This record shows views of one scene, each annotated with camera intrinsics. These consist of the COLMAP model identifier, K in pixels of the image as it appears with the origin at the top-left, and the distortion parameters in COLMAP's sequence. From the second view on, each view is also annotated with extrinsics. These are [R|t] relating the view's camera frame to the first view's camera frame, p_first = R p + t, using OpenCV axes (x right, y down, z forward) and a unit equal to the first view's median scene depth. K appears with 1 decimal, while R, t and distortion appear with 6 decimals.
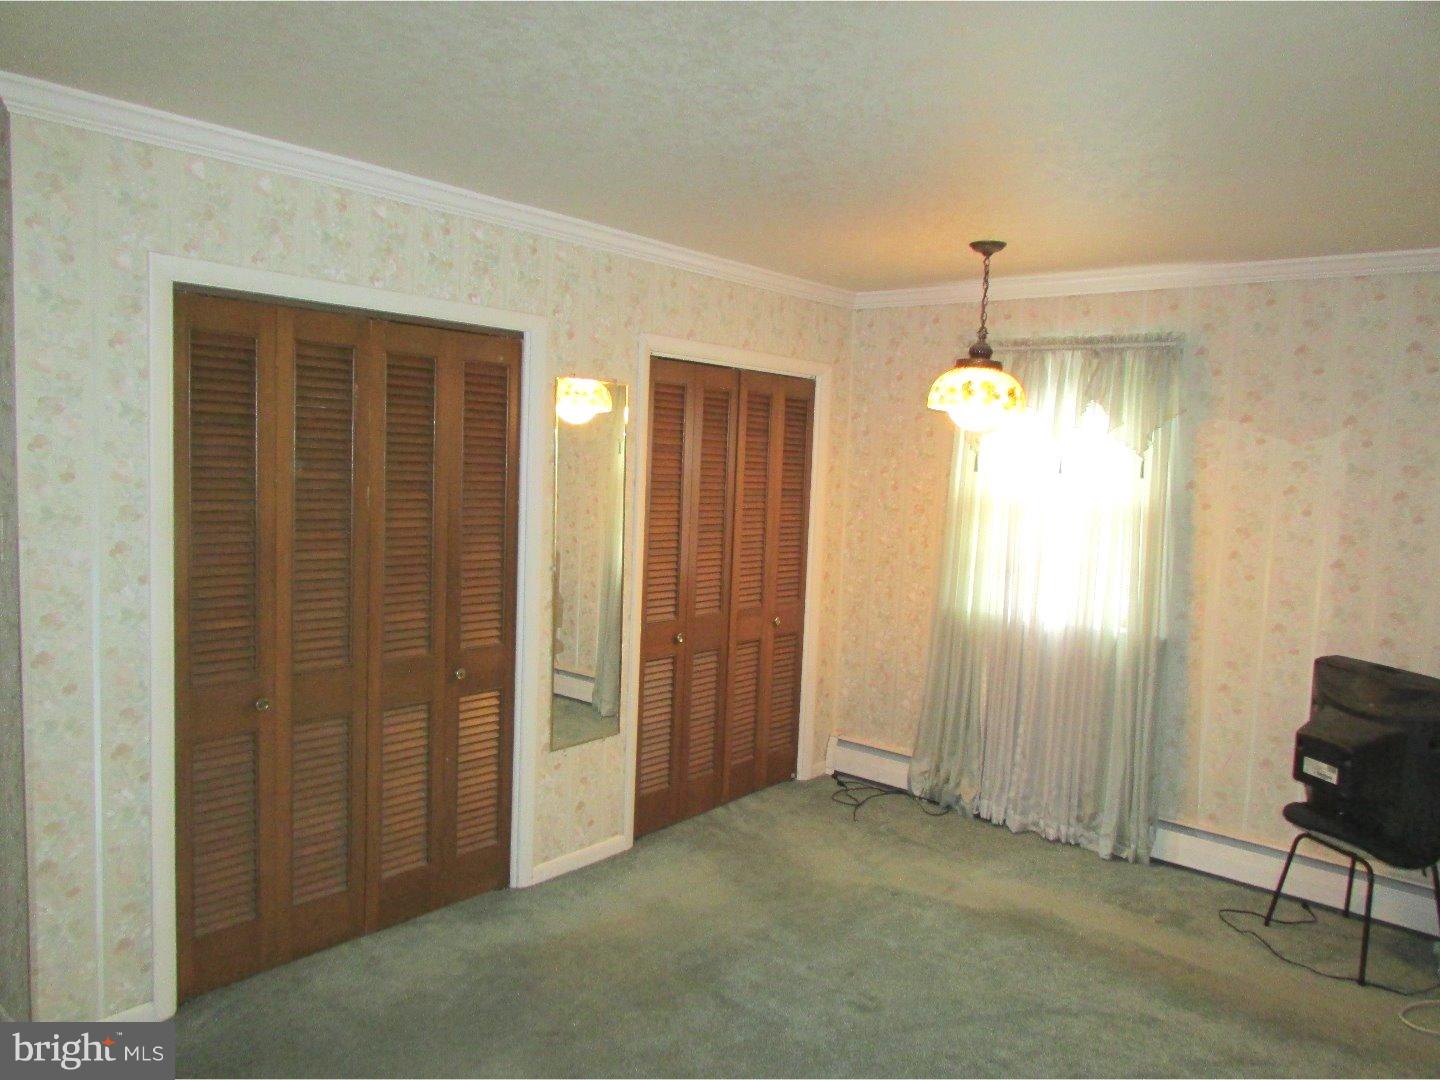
lens RADIAL K [[1025.8, 0, 714.2], [0, 1025.8, 541.3], [0, 0, 1]] dist [-0.008959, 0.004919]
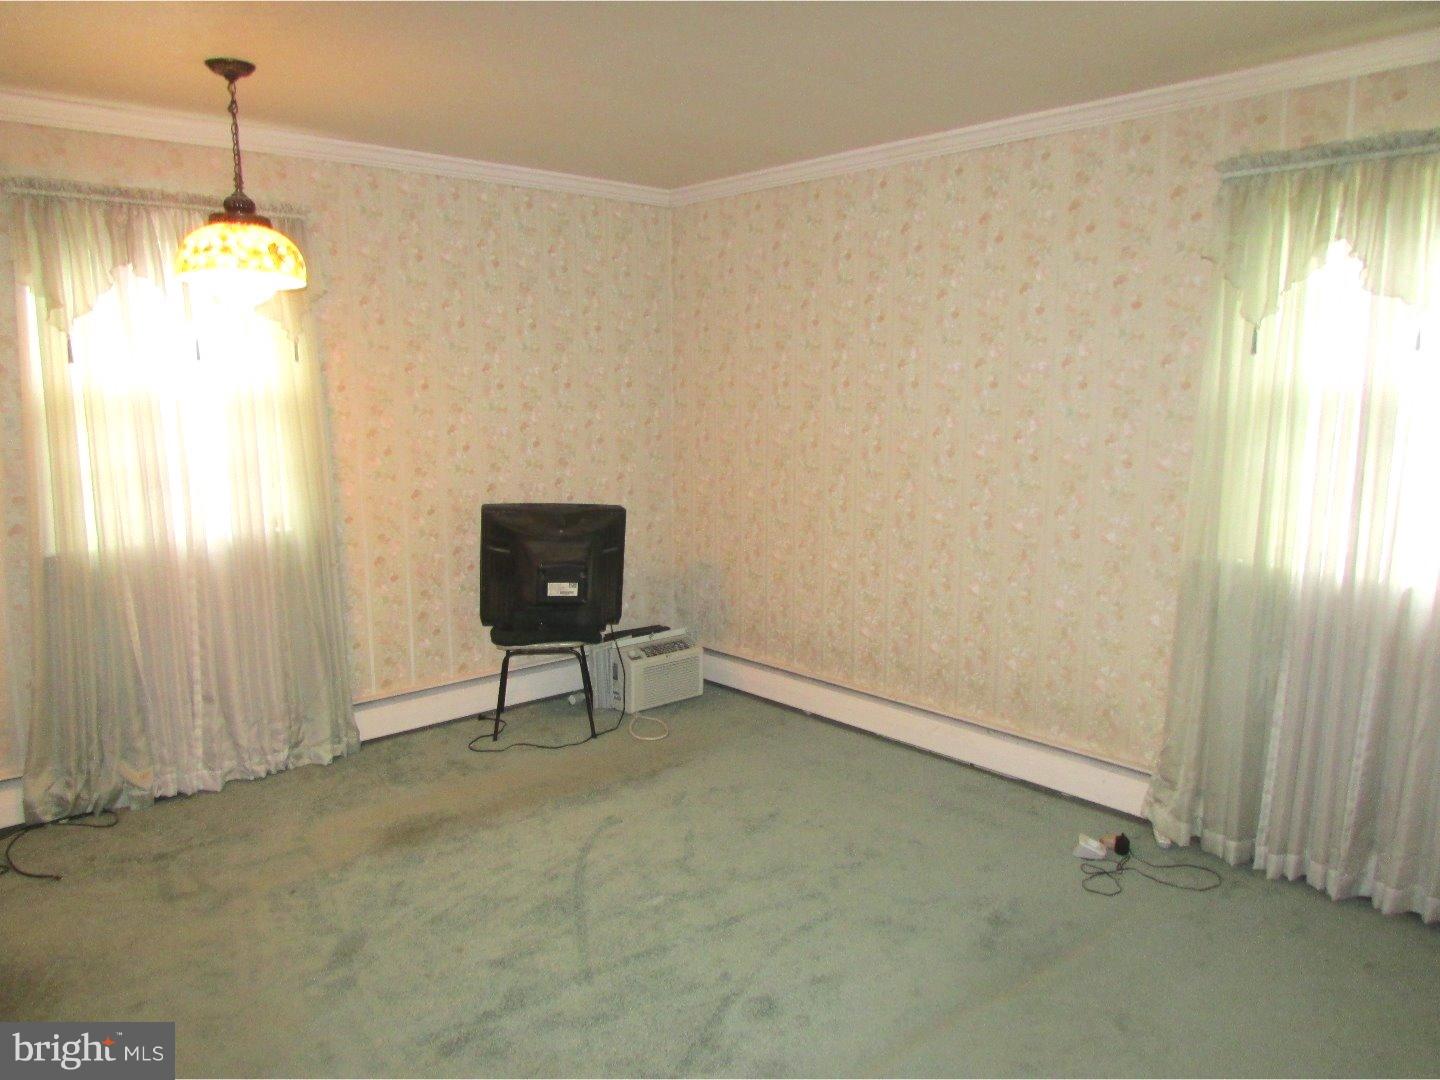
lens RADIAL K [[1025.8, 0, 718.1], [0, 1025.8, 538.0], [0, 0, 1]] dist [-0.008959, 0.004919]
pose [[0.147074, -0.201510, 0.968382, -0.495008], [0.094239, 0.977429, 0.189080, -0.048348], [-0.984626, 0.063451, 0.162744, 0.516916]]
